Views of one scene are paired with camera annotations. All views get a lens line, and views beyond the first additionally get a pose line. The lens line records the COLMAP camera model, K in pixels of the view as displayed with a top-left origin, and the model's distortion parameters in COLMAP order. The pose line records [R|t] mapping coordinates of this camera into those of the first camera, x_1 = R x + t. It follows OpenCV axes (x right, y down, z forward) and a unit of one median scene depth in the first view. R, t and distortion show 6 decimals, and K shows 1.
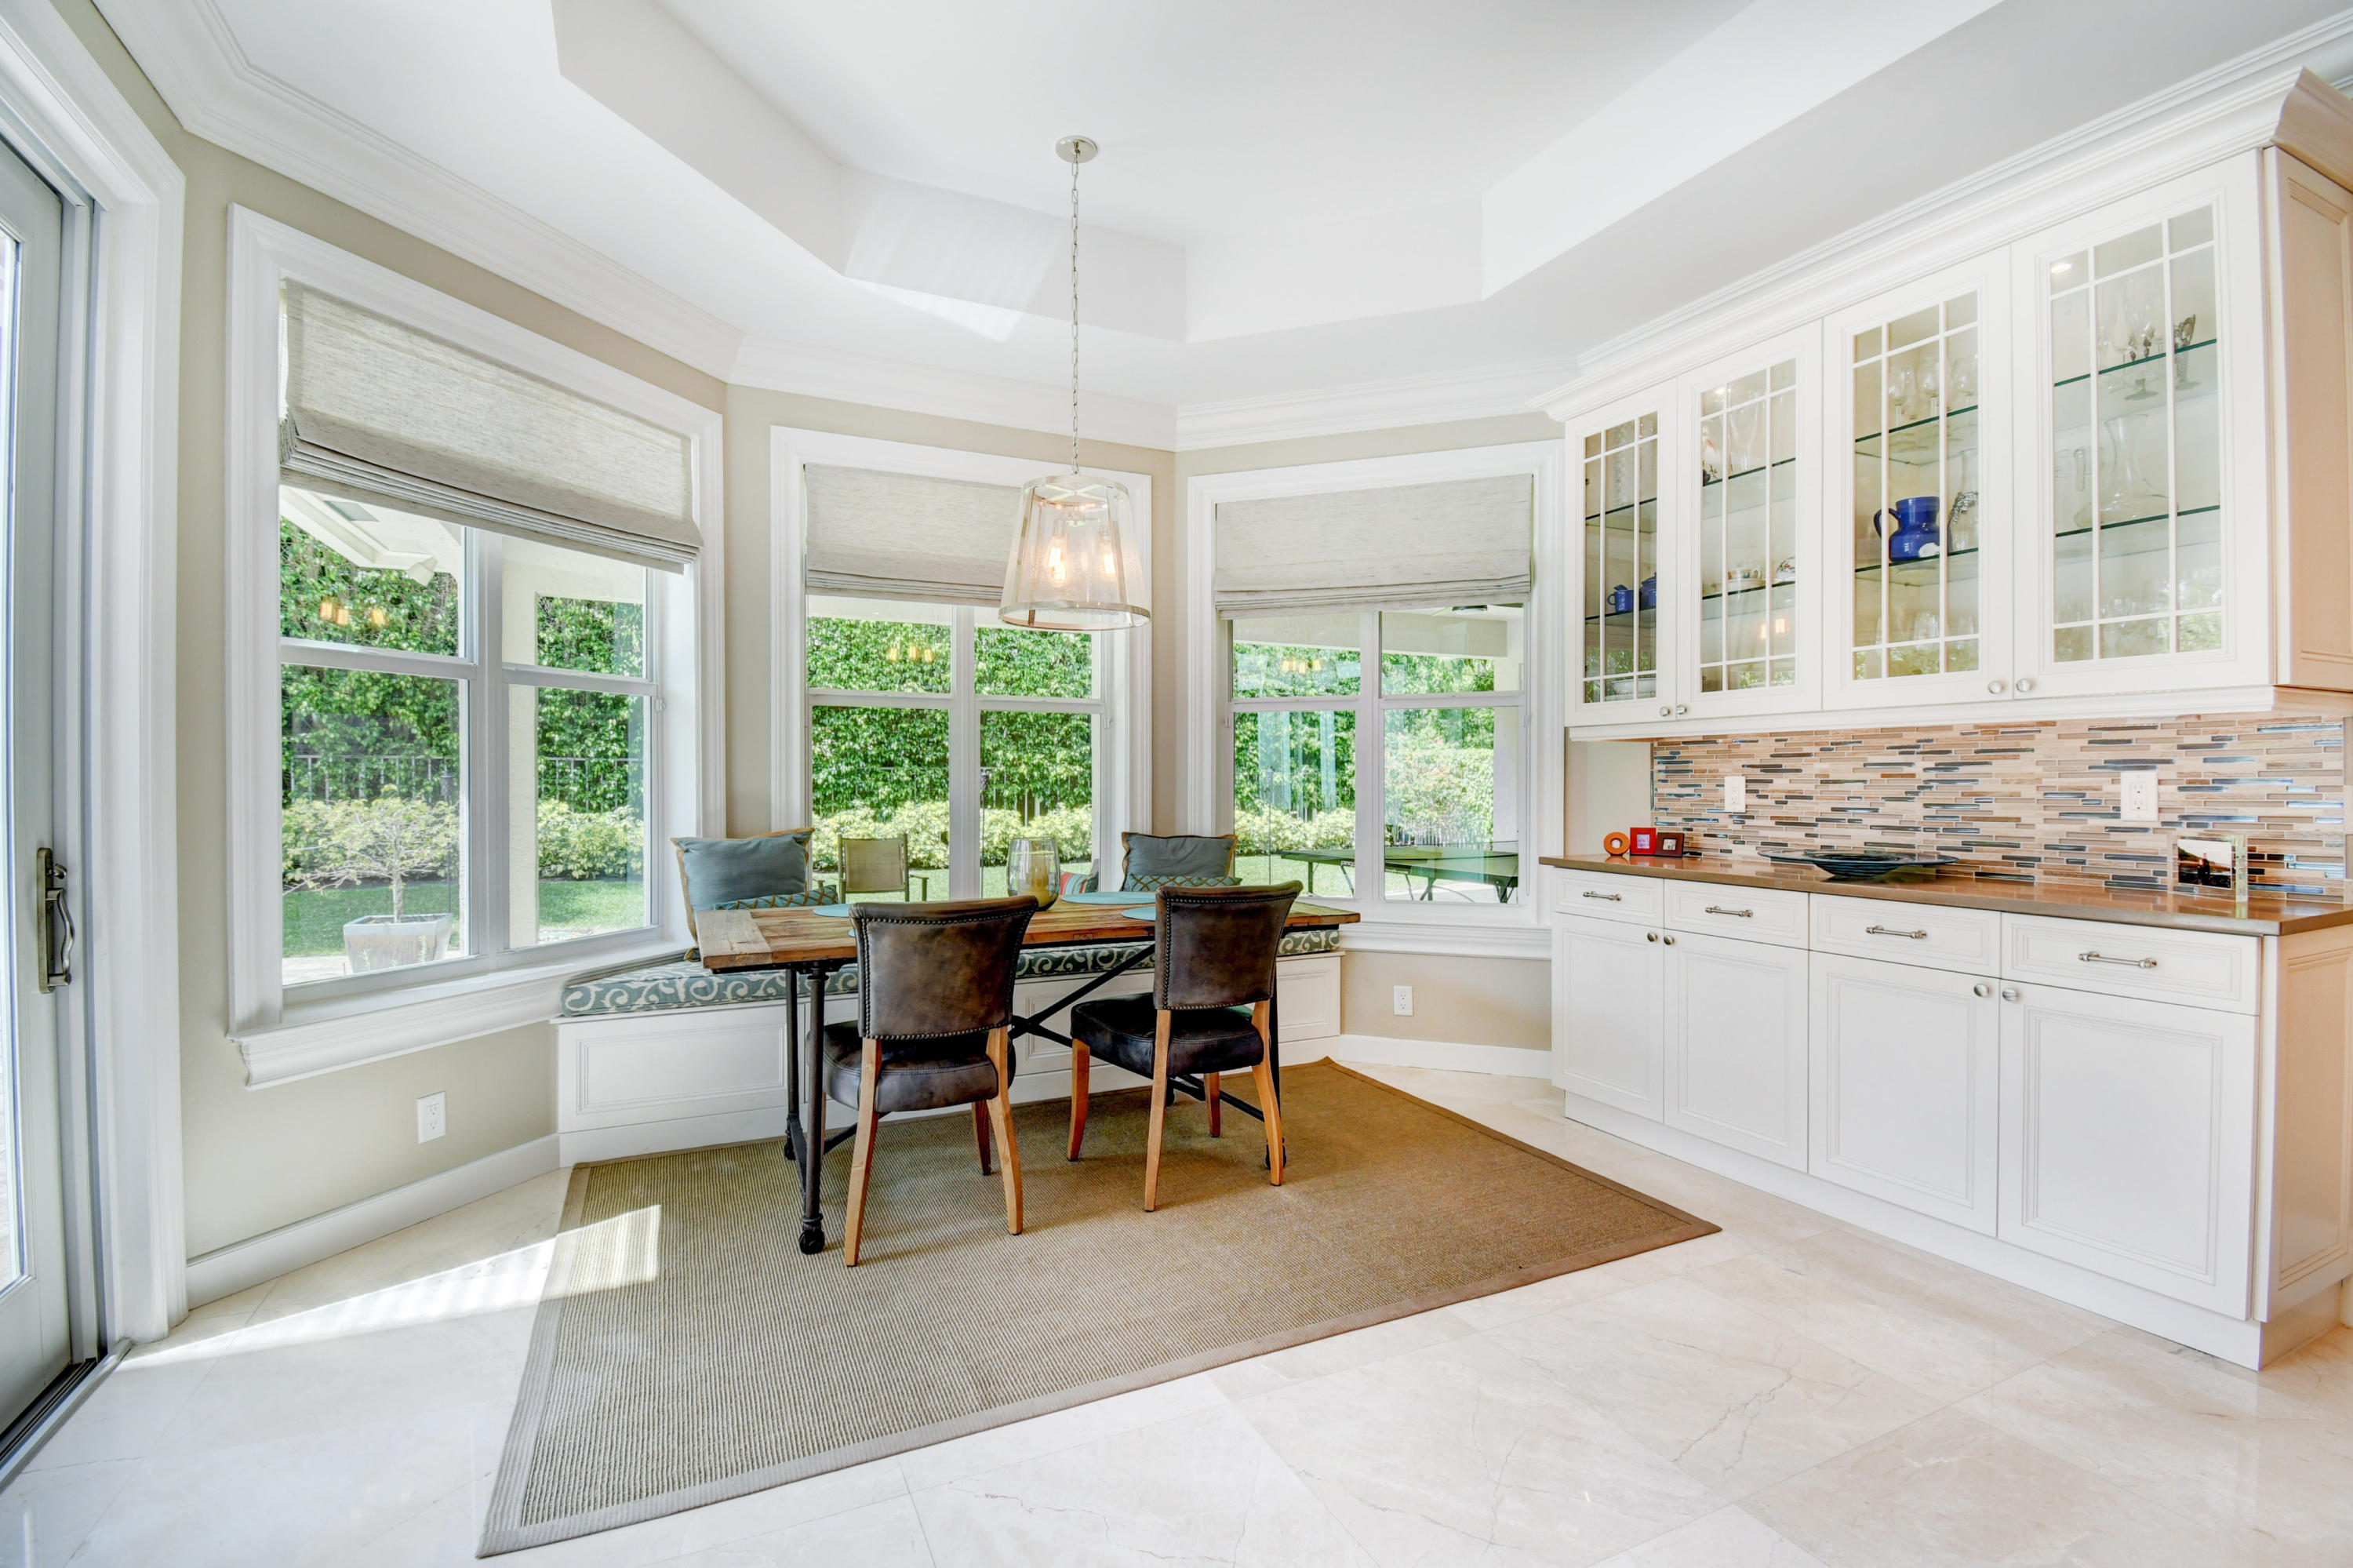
lens RADIAL K [[1056.9, 0, 1171.7], [0, 1056.9, 786.2], [0, 0, 1]] dist [0.017036, -0.027410]
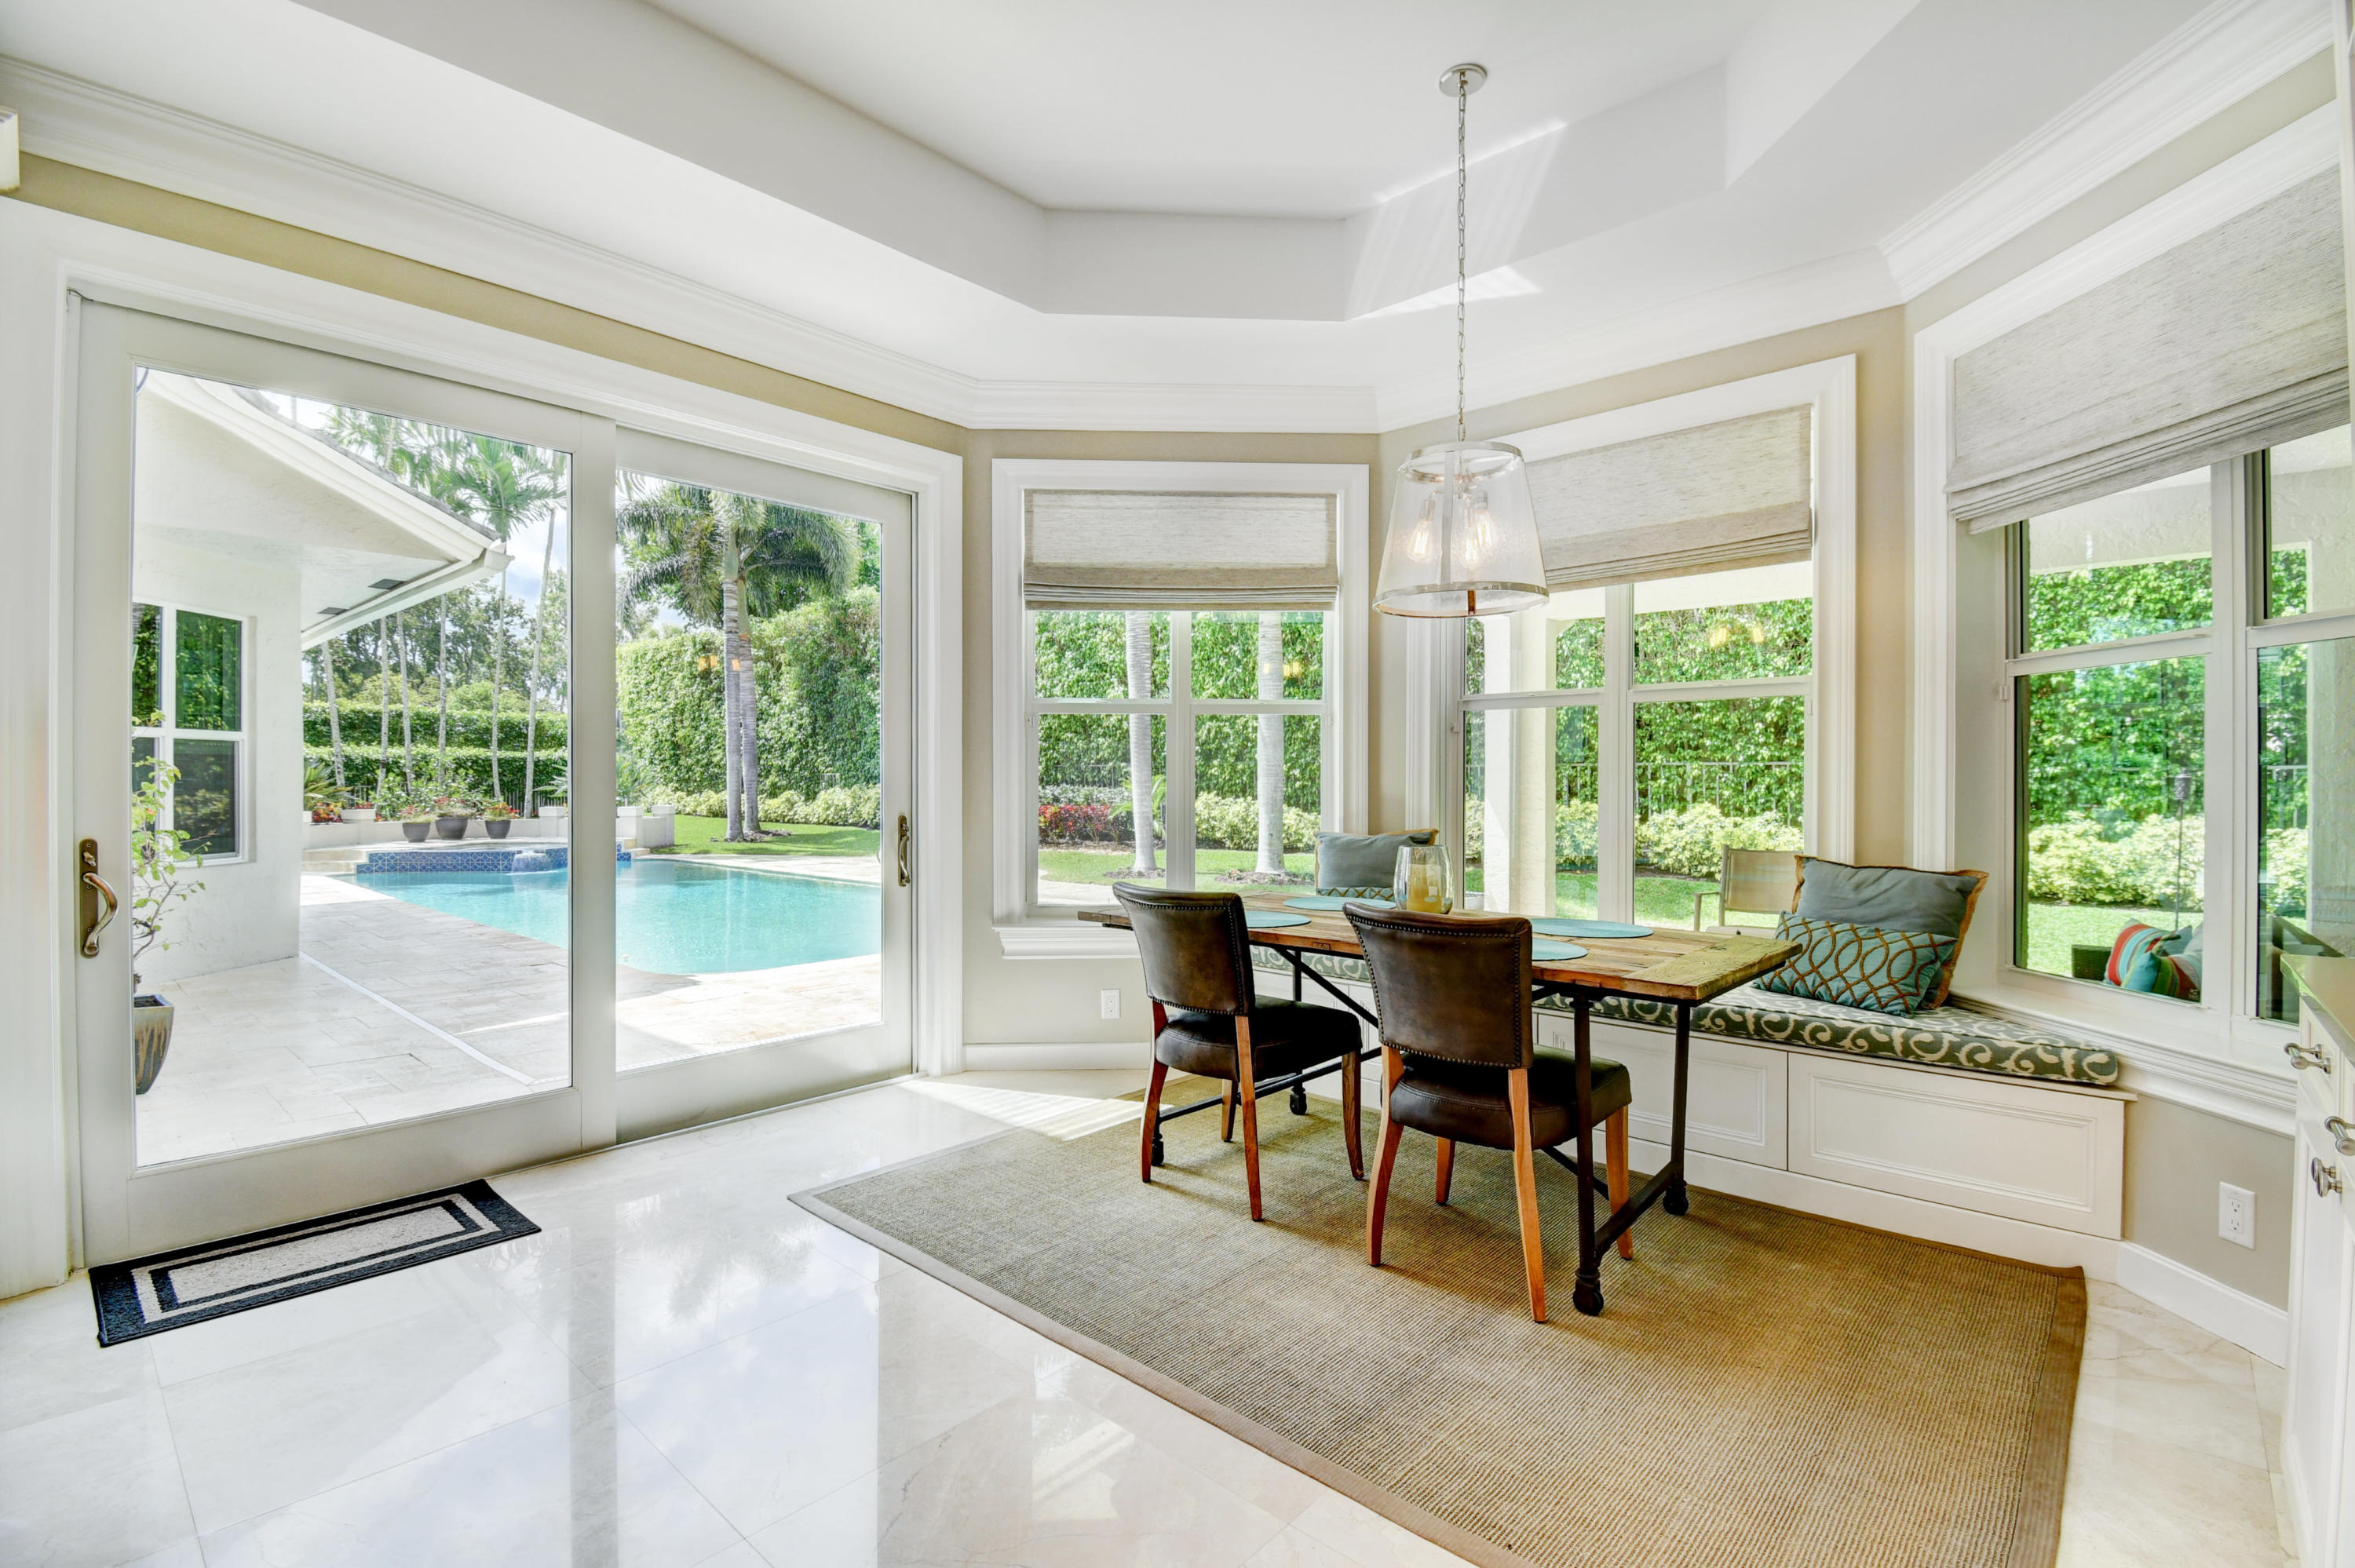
lens RADIAL K [[1057.7, 0, 1172.7], [0, 1057.7, 786.2], [0, 0, 1]] dist [0.017036, -0.027410]
pose [[0.381235, 0.004375, -0.924468, 0.476502], [-0.008250, 0.999965, 0.001330, -0.002143], [0.924441, 0.007119, 0.381258, 0.321686]]
